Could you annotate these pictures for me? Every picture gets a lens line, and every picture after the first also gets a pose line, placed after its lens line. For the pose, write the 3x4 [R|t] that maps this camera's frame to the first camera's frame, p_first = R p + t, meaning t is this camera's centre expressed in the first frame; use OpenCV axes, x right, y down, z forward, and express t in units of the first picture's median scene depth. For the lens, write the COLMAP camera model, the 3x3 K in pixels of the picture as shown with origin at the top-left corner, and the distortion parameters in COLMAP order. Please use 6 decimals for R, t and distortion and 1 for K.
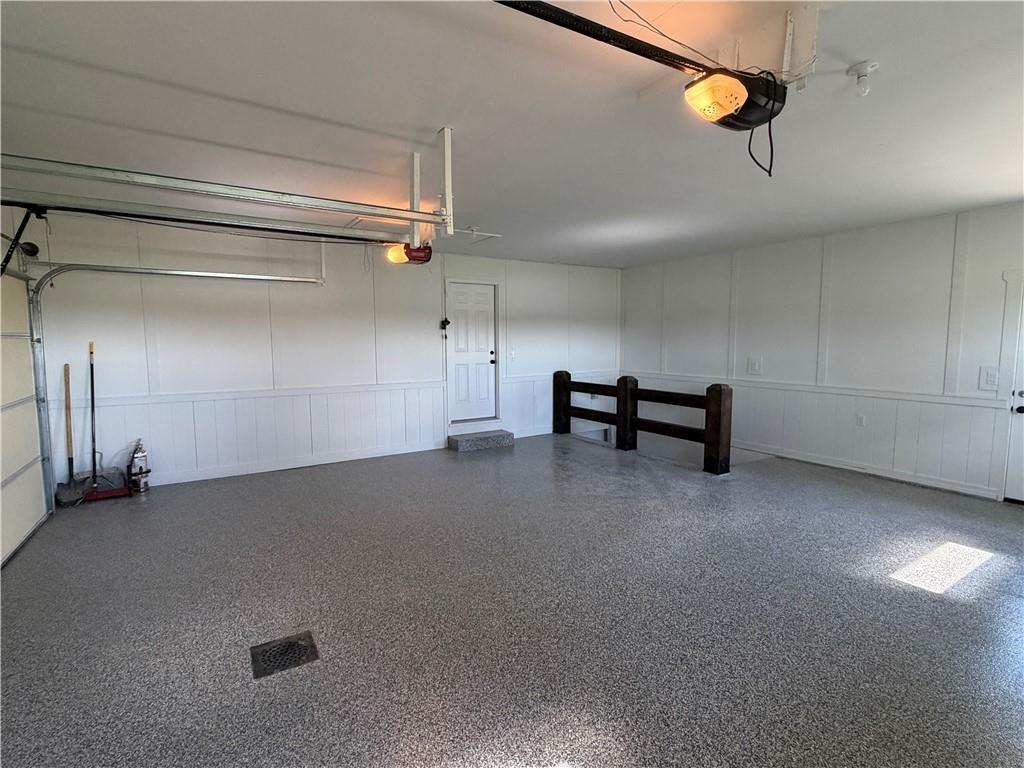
lens RADIAL K [[496.8, 0, 512.0], [0, 496.8, 384.0], [0, 0, 1]] dist [-0.000137, -0.000421]
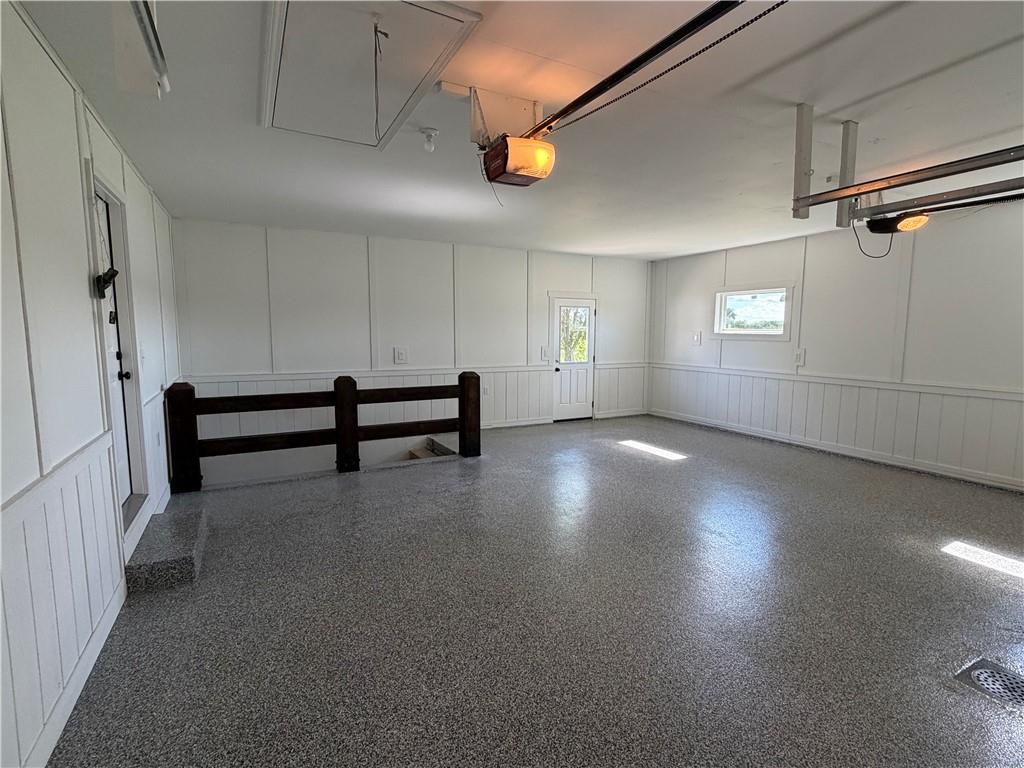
lens RADIAL K [[496.8, 0, 512.0], [0, 496.8, 384.0], [0, 0, 1]] dist [-0.000137, -0.000421]
pose [[0.078513, -0.102099, 0.991671, -0.598166], [0.088265, 0.991547, 0.095098, -0.063518], [-0.992998, 0.080064, 0.086861, 0.791588]]
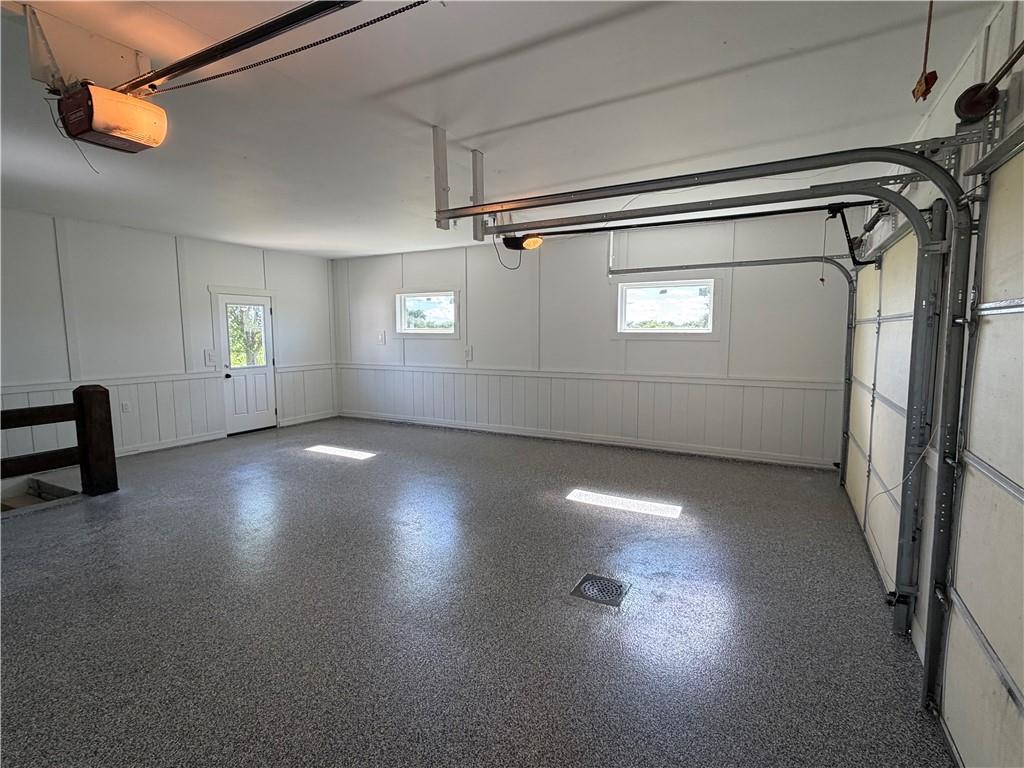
lens RADIAL K [[496.8, 0, 512.0], [0, 496.8, 384.0], [0, 0, 1]] dist [-0.000137, -0.000421]
pose [[-0.488905, -0.086735, 0.868014, -0.601890], [0.086149, 0.985380, 0.146985, -0.059299], [-0.868073, 0.146641, -0.474285, 0.759046]]
